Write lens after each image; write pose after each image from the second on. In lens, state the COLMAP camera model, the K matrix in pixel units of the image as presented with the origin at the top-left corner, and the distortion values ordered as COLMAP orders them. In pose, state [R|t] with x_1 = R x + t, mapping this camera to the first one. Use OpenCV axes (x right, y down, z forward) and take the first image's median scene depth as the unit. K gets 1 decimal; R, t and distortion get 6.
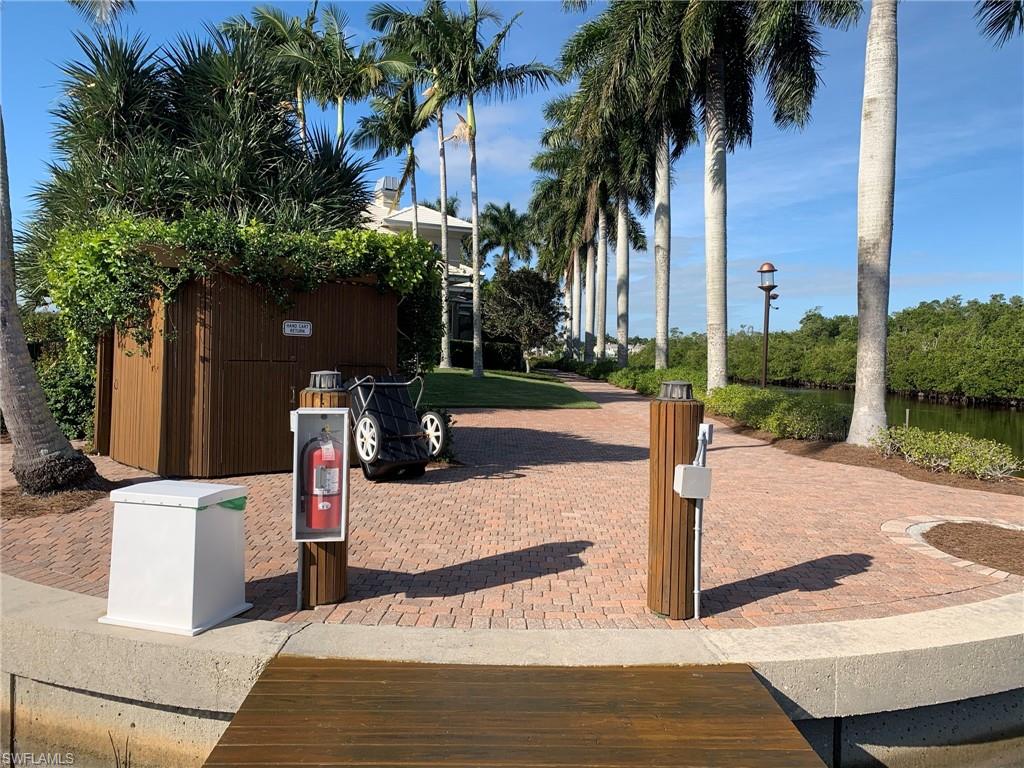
lens RADIAL K [[772.8, 0, 509.4], [0, 772.8, 377.8], [0, 0, 1]] dist [0.047923, -0.063388]
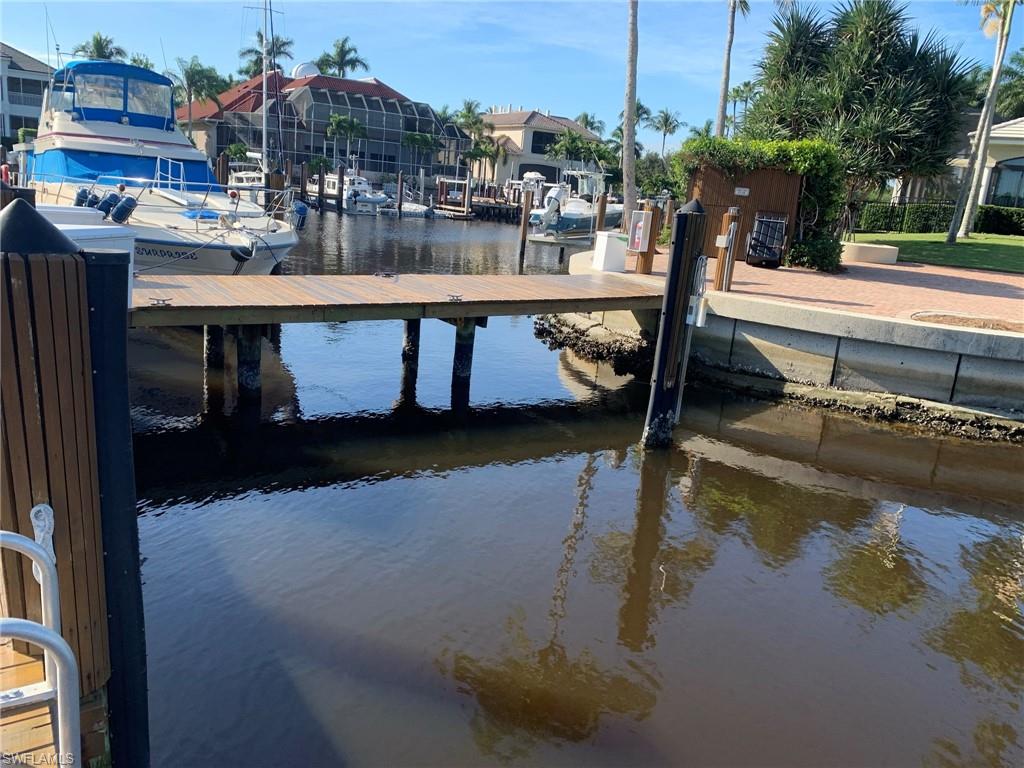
lens RADIAL K [[782.6, 0, 492.5], [0, 782.6, 386.2], [0, 0, 1]] dist [-0.007899, -0.000752]
pose [[0.500651, 0.227786, -0.835142, 0.383491], [-0.091996, 0.973295, 0.210317, 0.019856], [0.860747, -0.028466, 0.508236, -0.202915]]
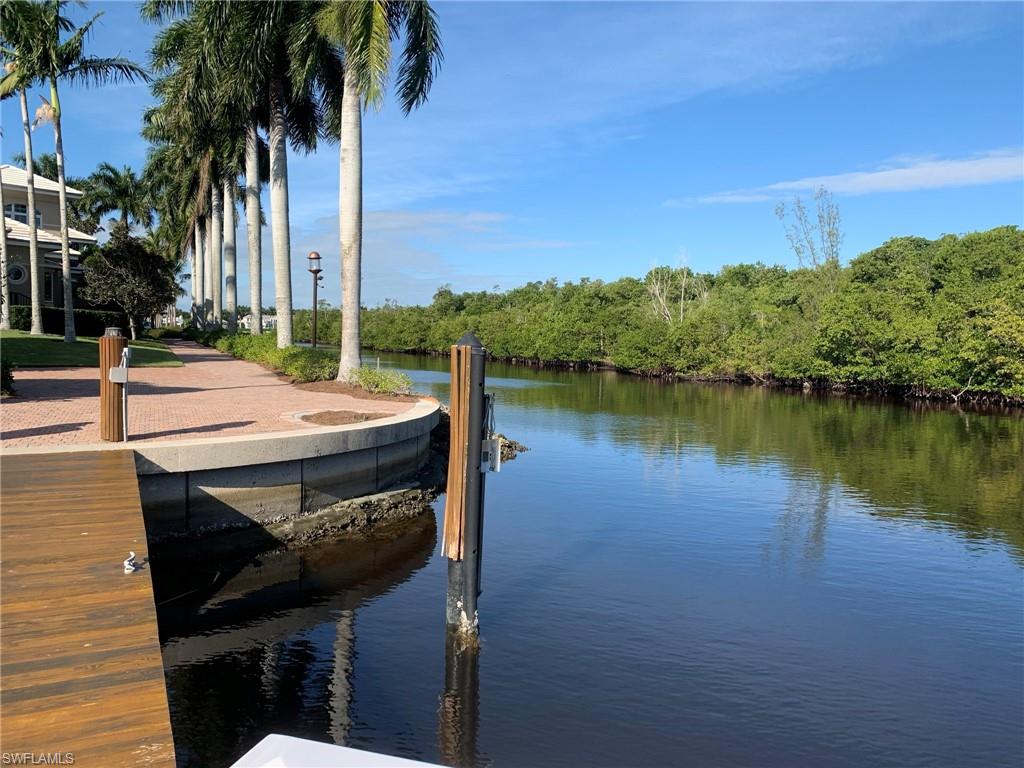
lens RADIAL K [[772.8, 0, 509.4], [0, 772.8, 377.8], [0, 0, 1]] dist [0.047923, -0.063388]
pose [[0.906946, -0.022523, 0.420645, 0.049968], [0.007462, 0.999272, 0.037417, 0.011589], [-0.421182, -0.030796, 0.906453, -0.217445]]
